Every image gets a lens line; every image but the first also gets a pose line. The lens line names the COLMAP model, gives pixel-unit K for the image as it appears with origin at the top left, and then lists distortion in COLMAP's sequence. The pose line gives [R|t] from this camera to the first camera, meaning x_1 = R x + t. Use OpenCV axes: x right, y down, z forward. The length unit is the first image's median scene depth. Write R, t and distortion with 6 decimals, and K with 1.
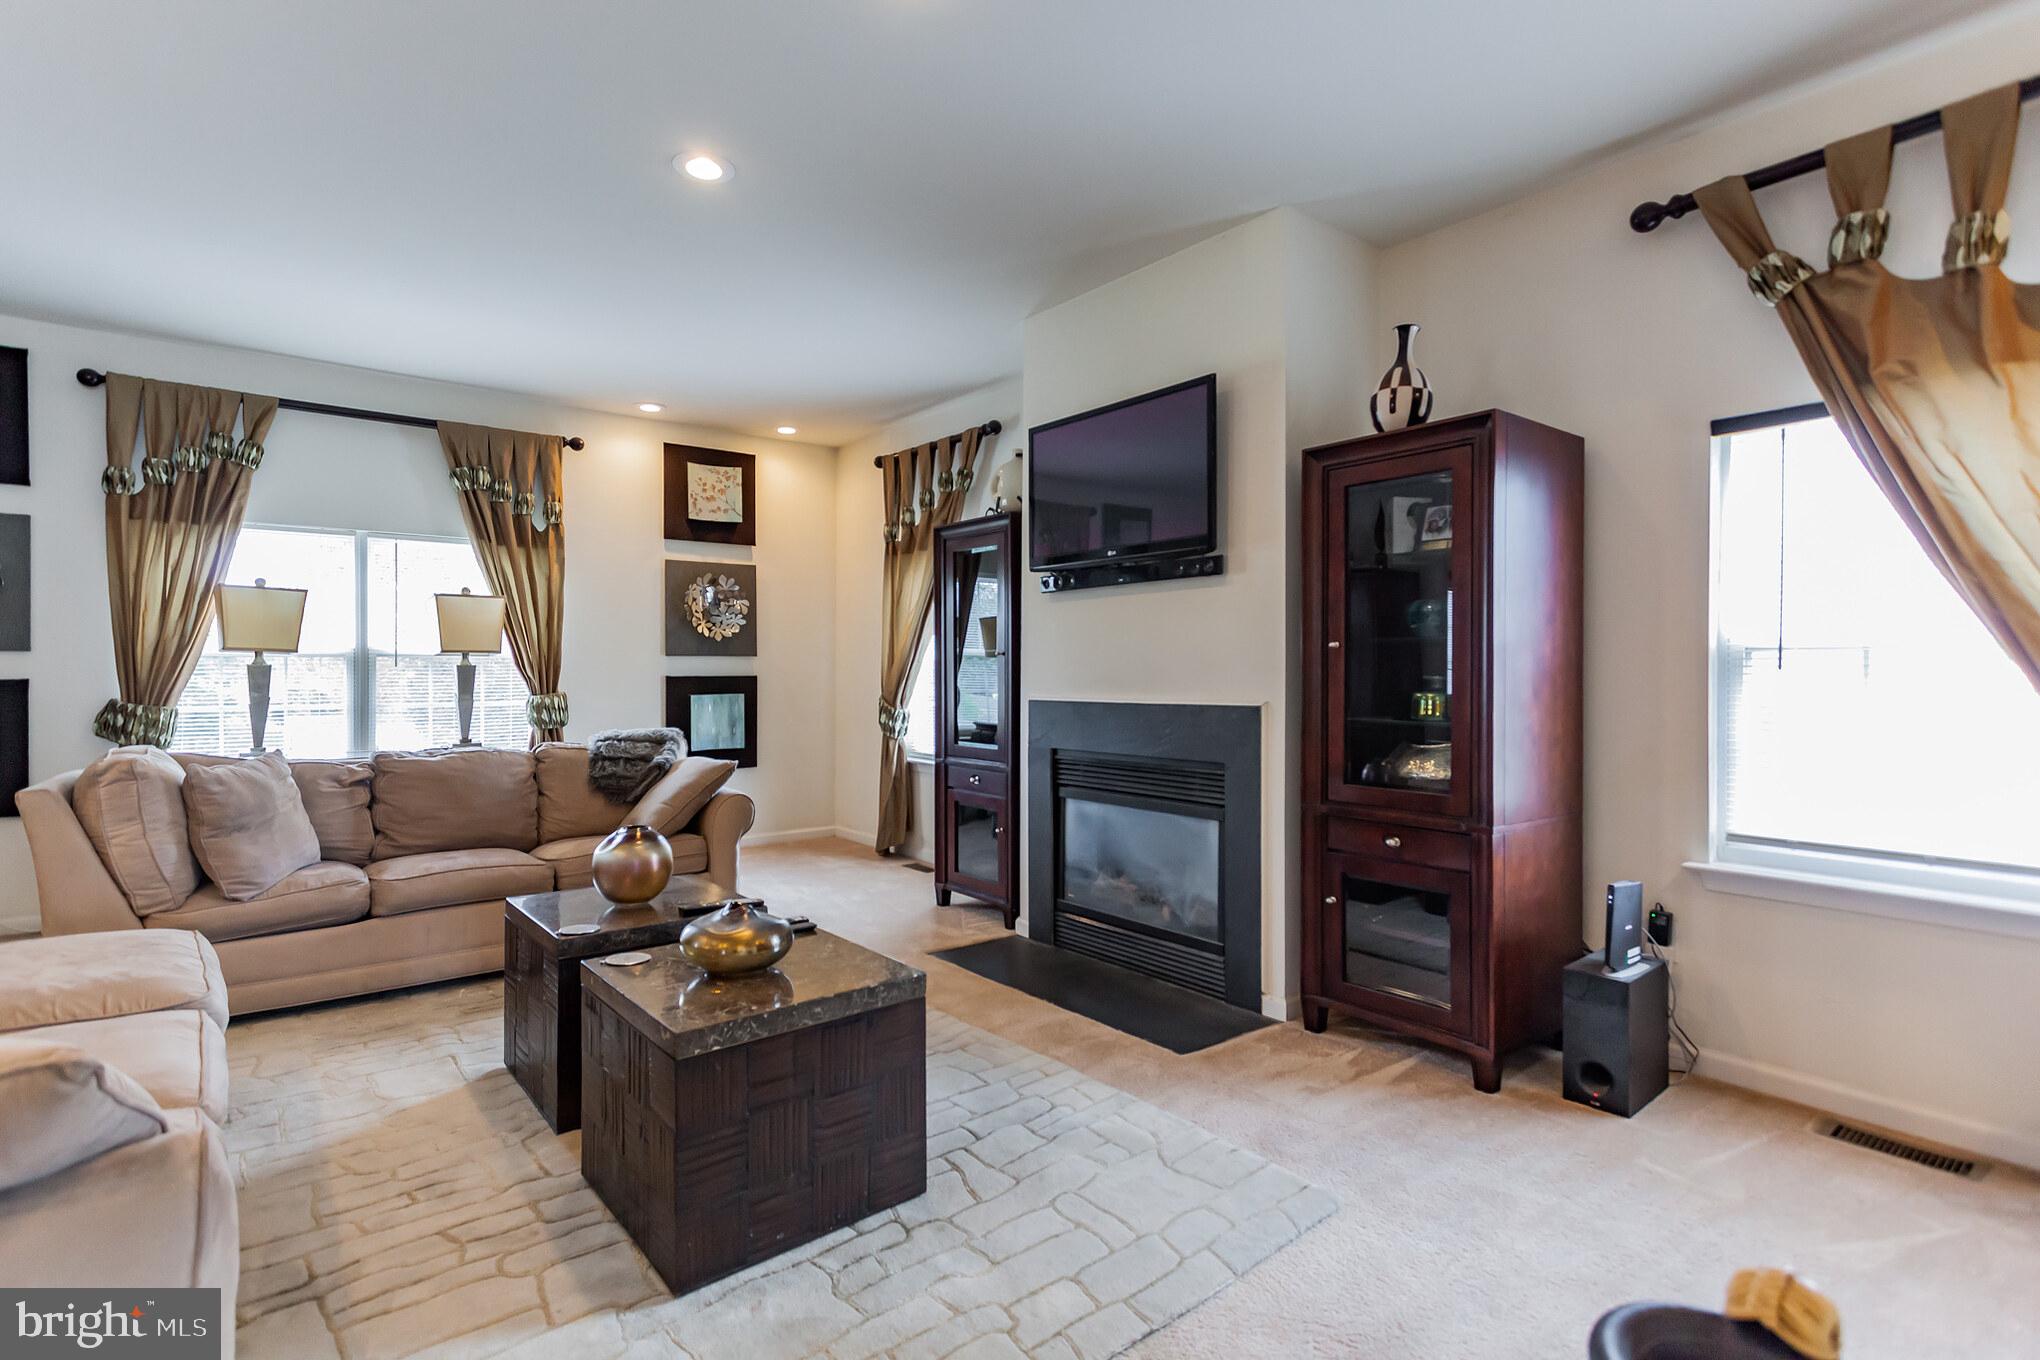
lens RADIAL K [[970.3, 0, 1014.7], [0, 970.3, 679.4], [0, 0, 1]] dist [-0.007974, 0.000205]
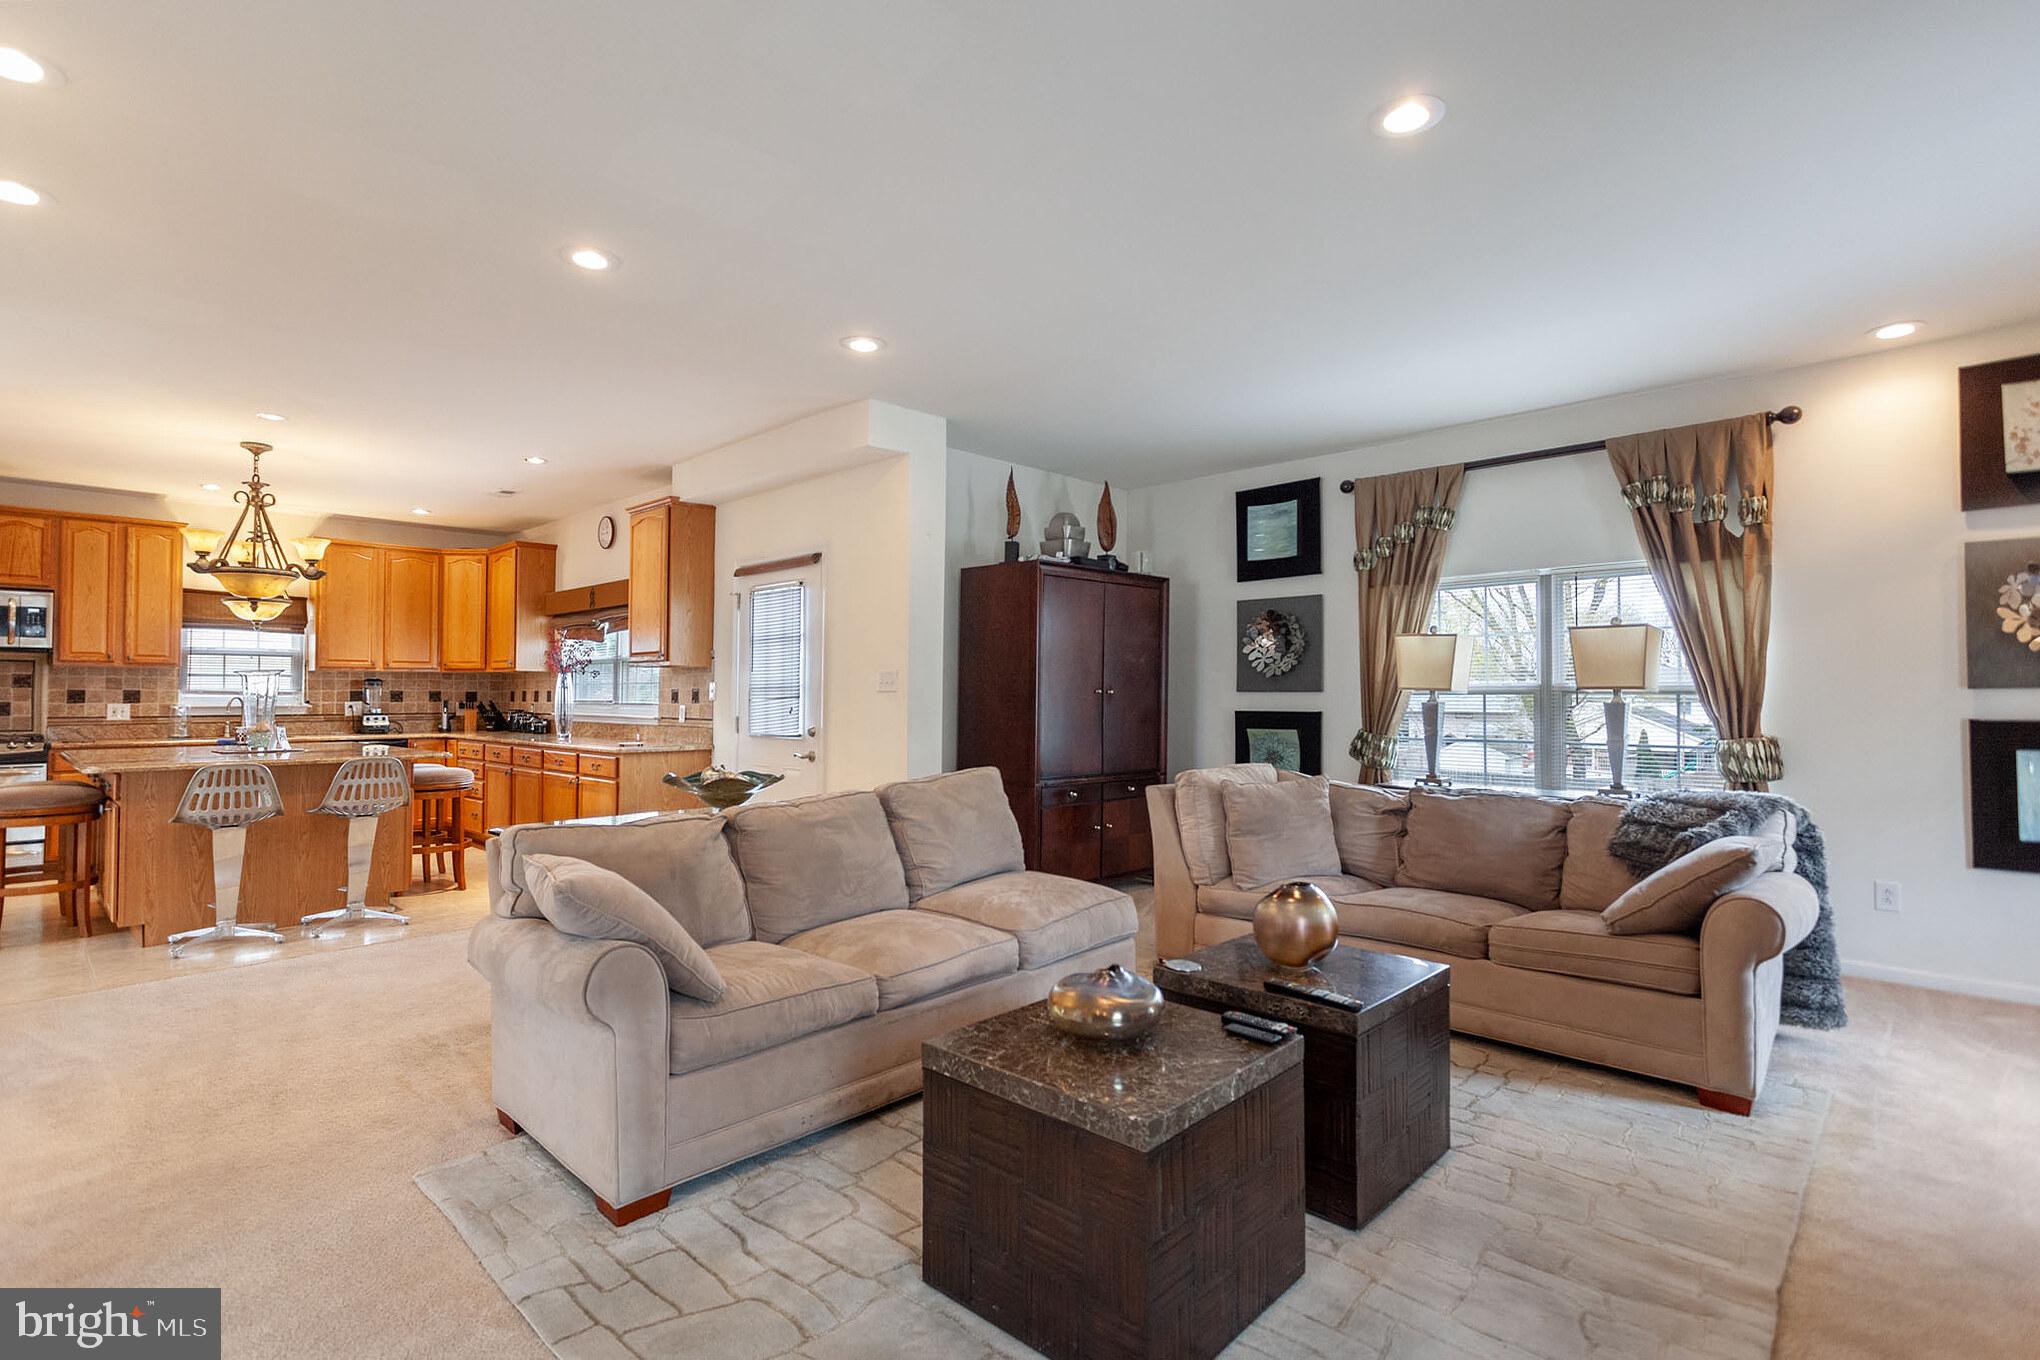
lens RADIAL K [[970.3, 0, 1015.9], [0, 970.3, 673.7], [0, 0, 1]] dist [-0.007974, 0.000205]
pose [[0.099459, -0.028899, -0.994622, 0.274445], [-0.014595, 0.999428, -0.030498, -0.006277], [0.994935, 0.017550, 0.098980, 0.356856]]
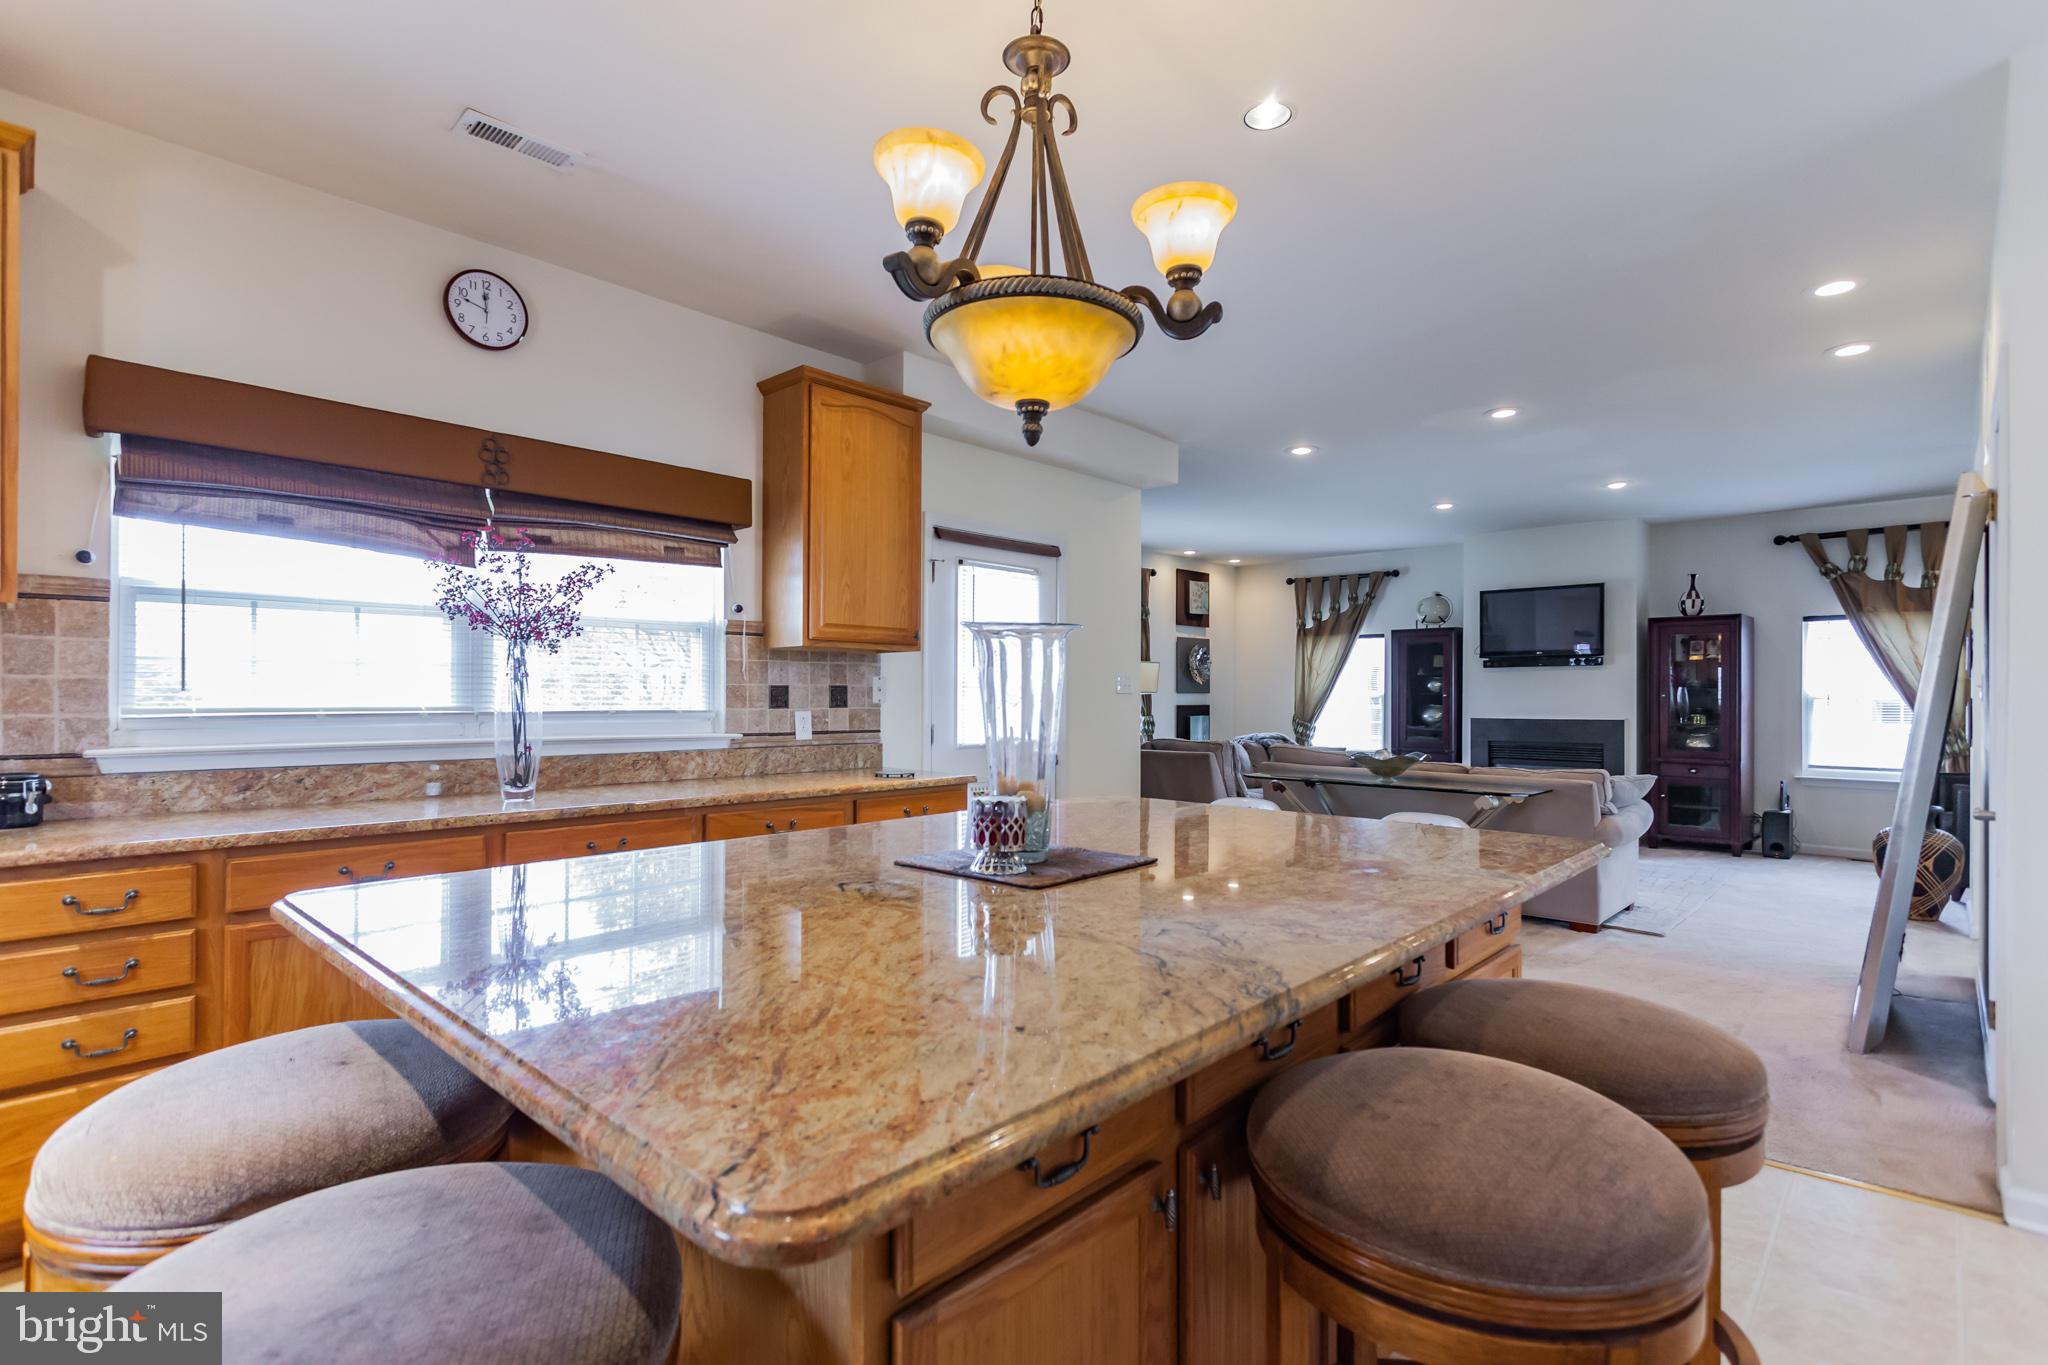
lens RADIAL K [[966.2, 0, 1024.3], [0, 966.2, 693.4], [0, 0, 1]] dist [-0.020760, 0.000392]
pose [[0.993111, 0.004233, 0.117100, -1.005506], [-0.002750, 0.999914, -0.012826, -0.001672], [-0.117144, 0.012416, 0.993037, -0.803149]]
